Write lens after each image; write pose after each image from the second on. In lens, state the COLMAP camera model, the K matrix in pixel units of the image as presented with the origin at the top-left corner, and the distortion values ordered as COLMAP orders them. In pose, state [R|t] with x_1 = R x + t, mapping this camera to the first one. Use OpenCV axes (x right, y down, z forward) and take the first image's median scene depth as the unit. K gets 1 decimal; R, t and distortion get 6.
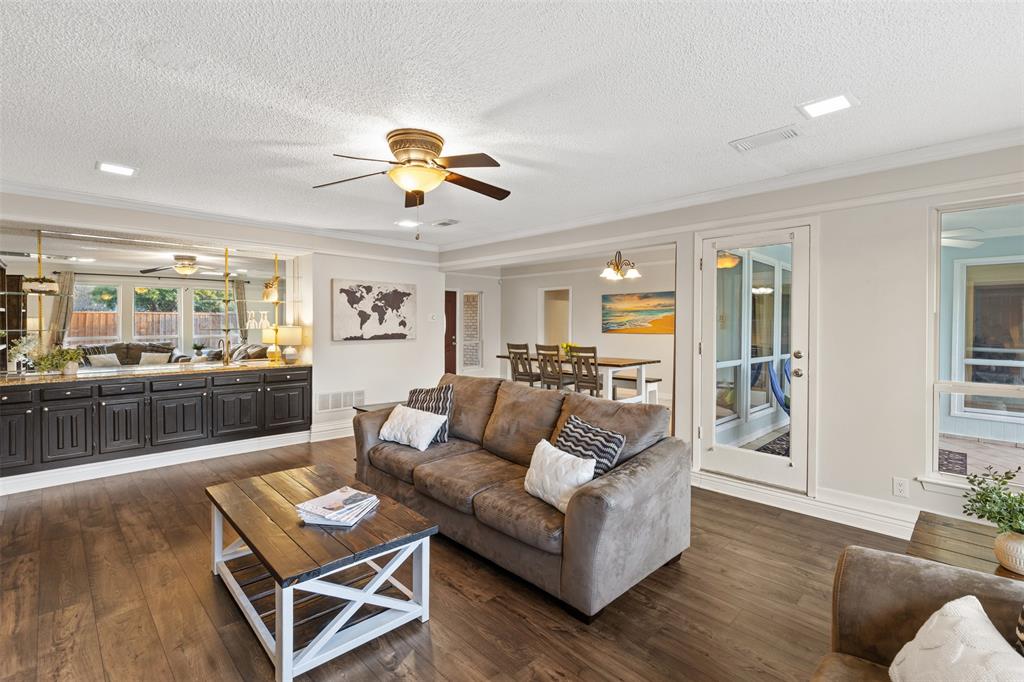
lens RADIAL K [[464.0, 0, 512.6], [0, 464.0, 333.2], [0, 0, 1]] dist [0.005223, -0.000242]
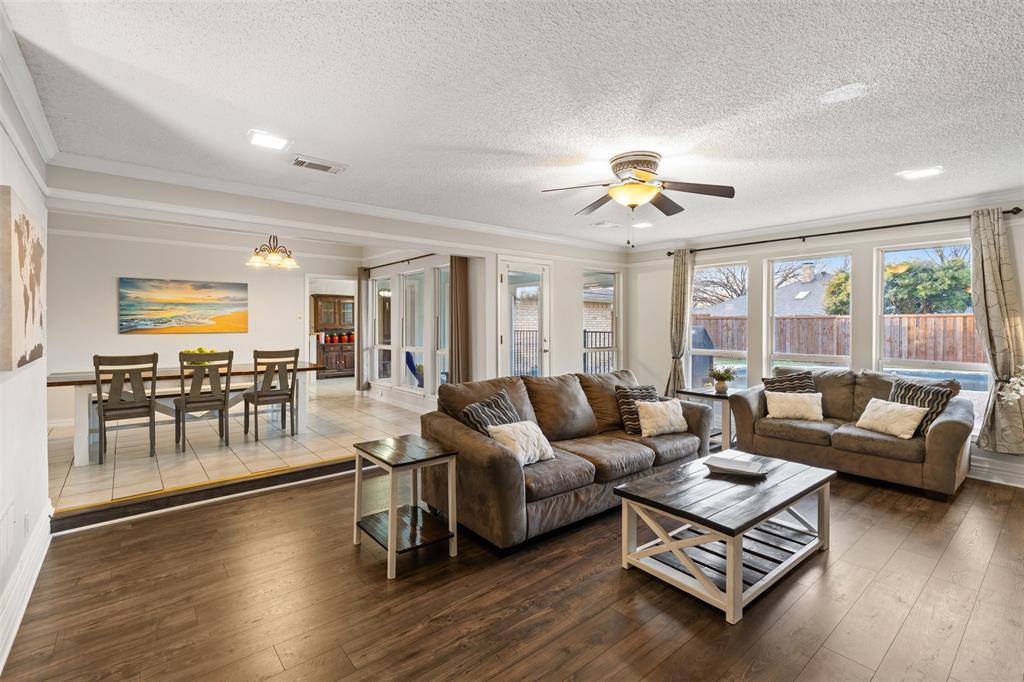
lens RADIAL K [[464.0, 0, 511.3], [0, 464.0, 332.8], [0, 0, 1]] dist [0.005223, -0.000242]
pose [[0.090189, -0.026039, 0.995584, -0.479833], [0.016066, 0.999566, 0.024688, -0.011054], [-0.995795, 0.013768, 0.090568, 0.423872]]
